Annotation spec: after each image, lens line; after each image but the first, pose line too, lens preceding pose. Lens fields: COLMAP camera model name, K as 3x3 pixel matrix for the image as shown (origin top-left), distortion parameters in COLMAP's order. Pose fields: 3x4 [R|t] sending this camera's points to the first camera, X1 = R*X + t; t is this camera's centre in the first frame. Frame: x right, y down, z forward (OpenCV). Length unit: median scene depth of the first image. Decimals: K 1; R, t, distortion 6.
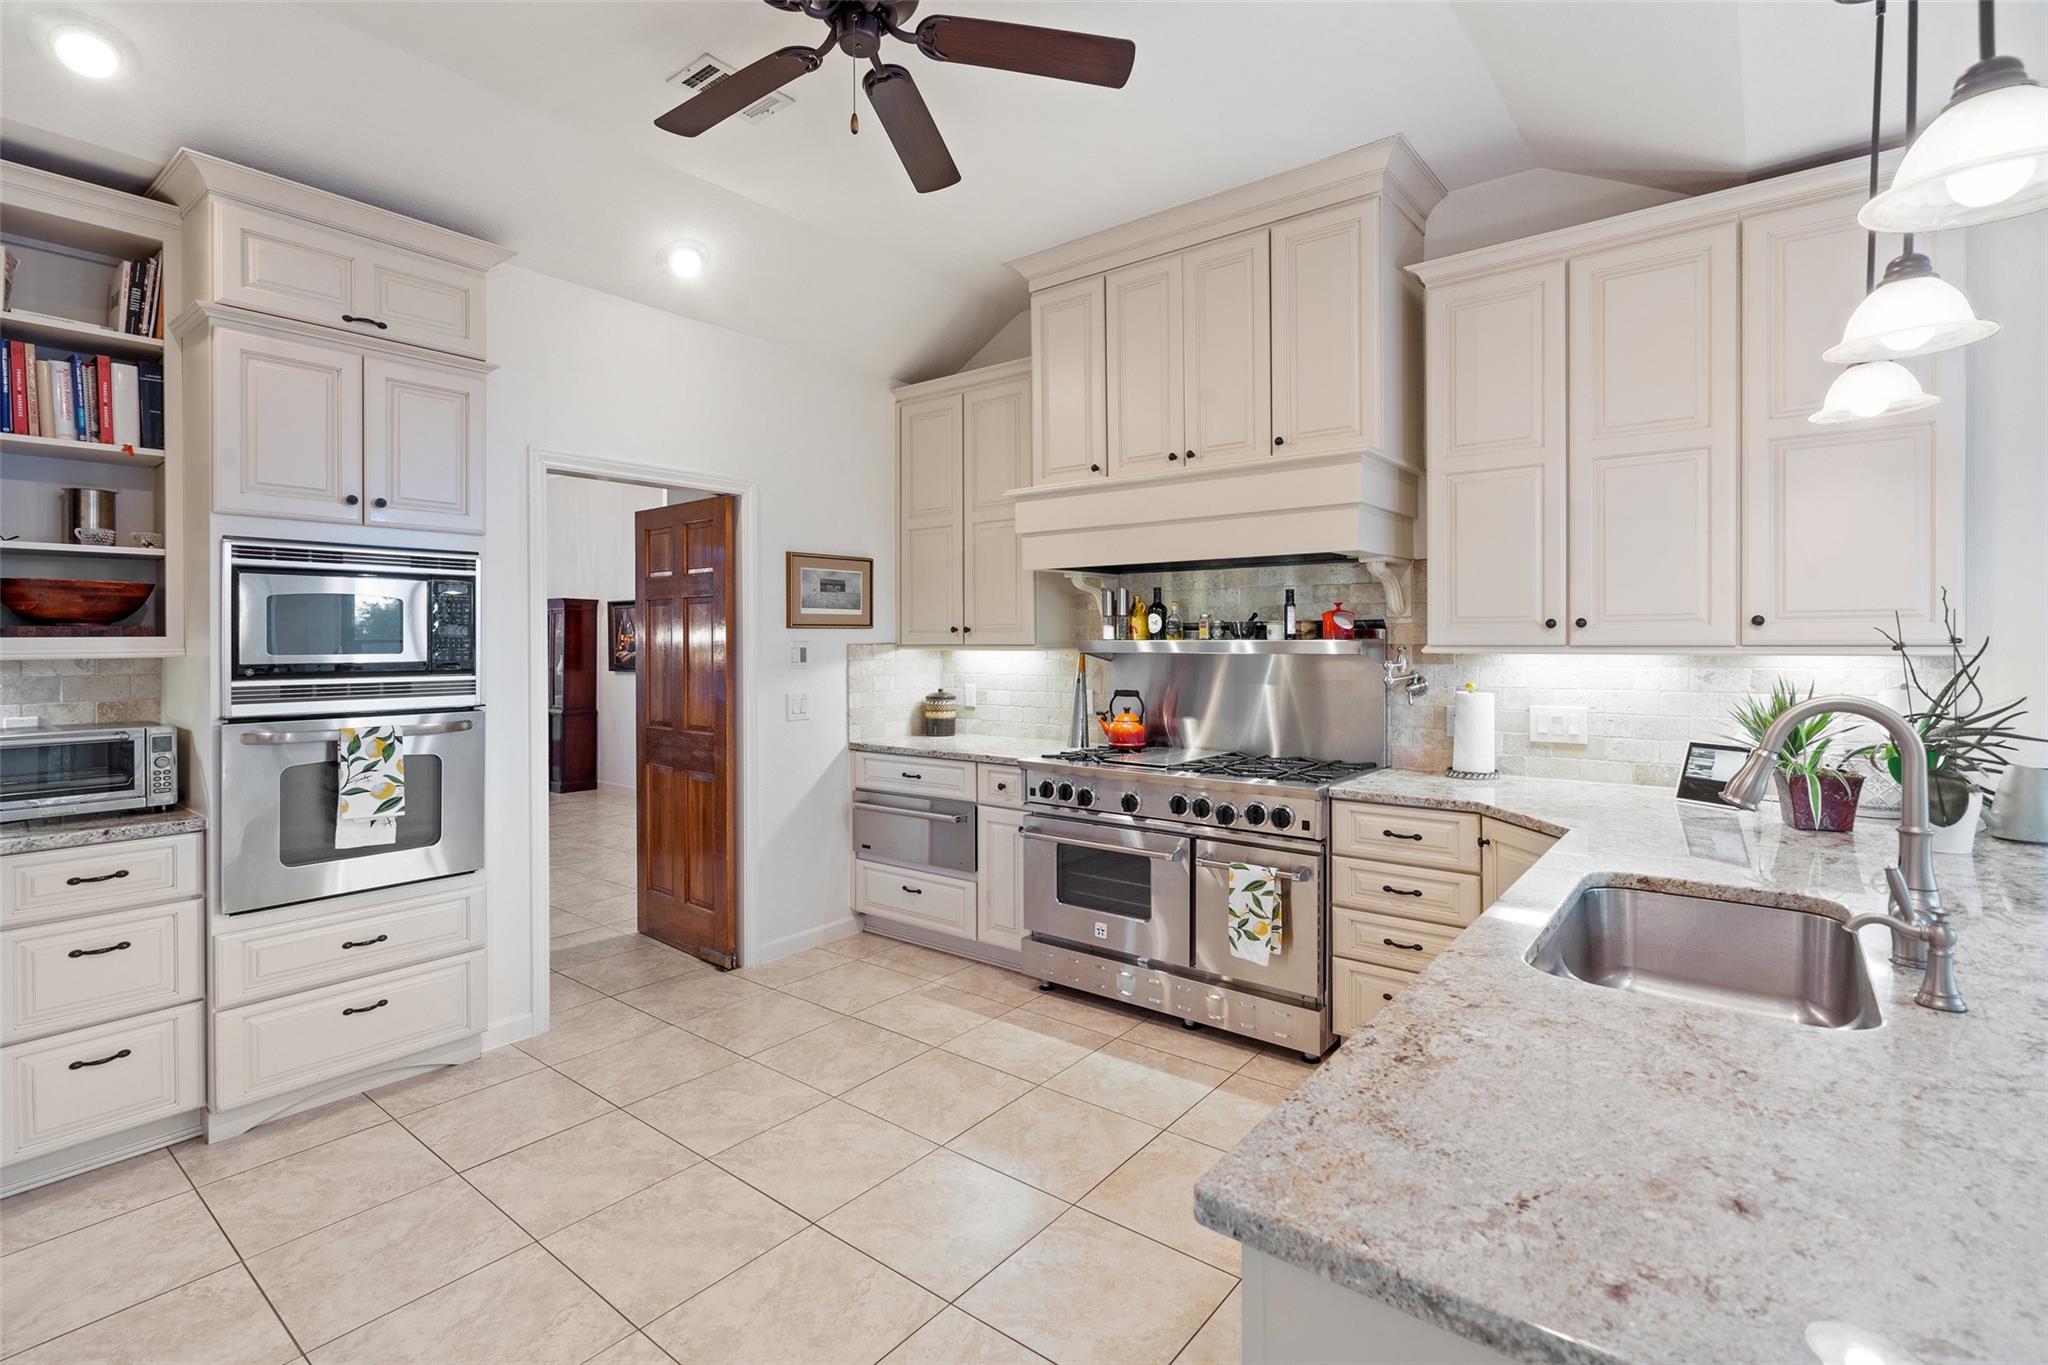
lens RADIAL K [[945.0, 0, 987.8], [0, 945.0, 644.3], [0, 0, 1]] dist [-0.006968, -0.000364]
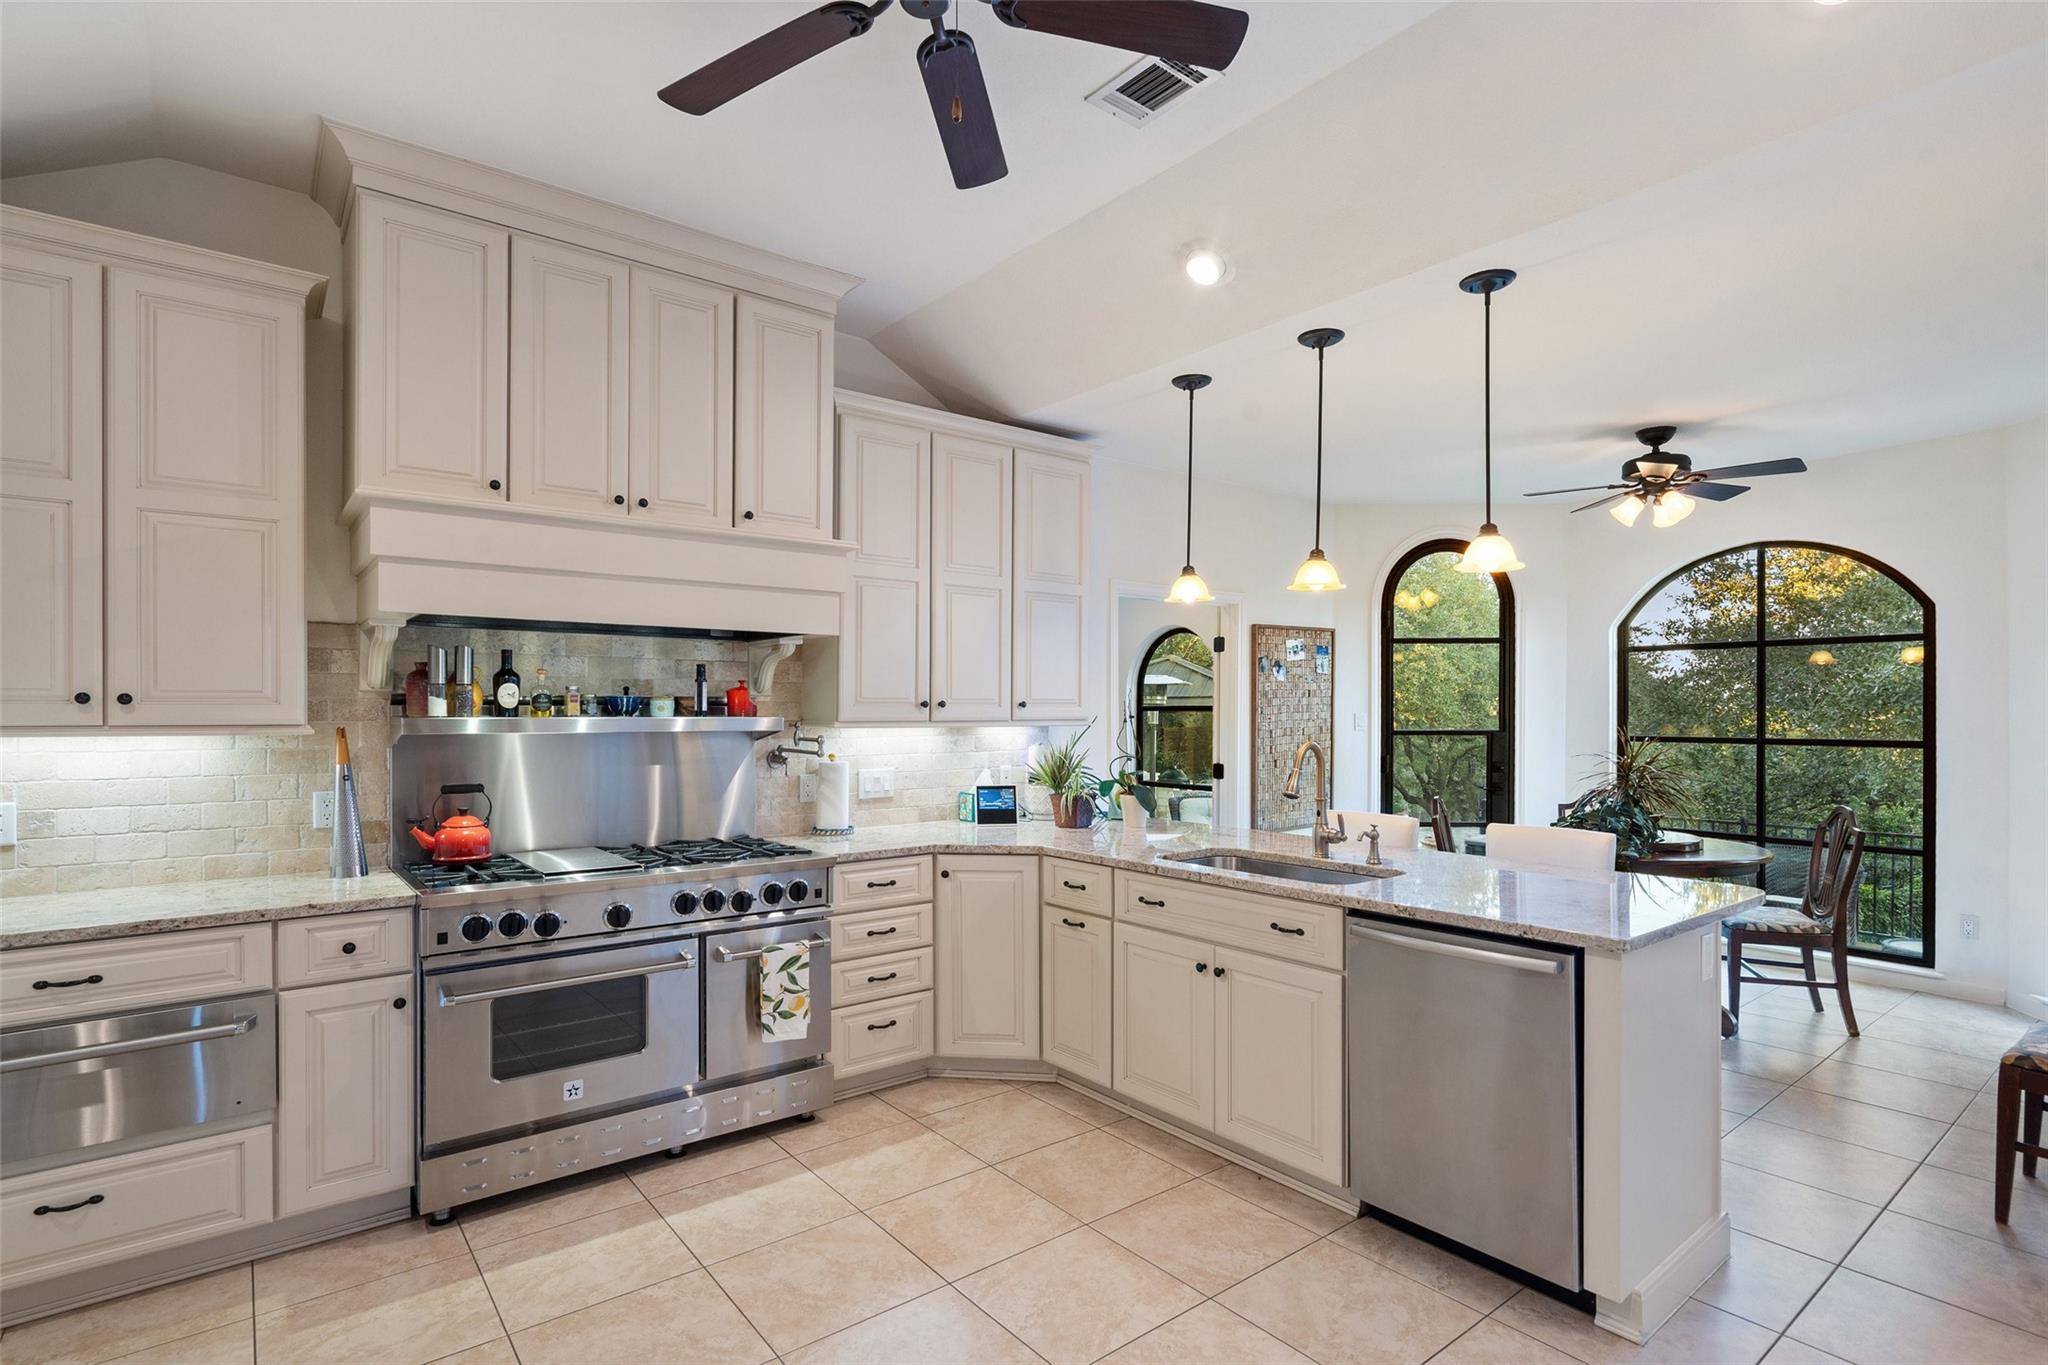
lens RADIAL K [[1003.8, 0, 1038.9], [0, 1003.8, 718.9], [0, 0, 1]] dist [-0.001072, 0.001323]
pose [[0.217231, -0.001655, 0.976119, -0.628259], [0.006269, 0.999980, 0.000300, -0.000893], [-0.976100, 0.006054, 0.217238, 0.461876]]
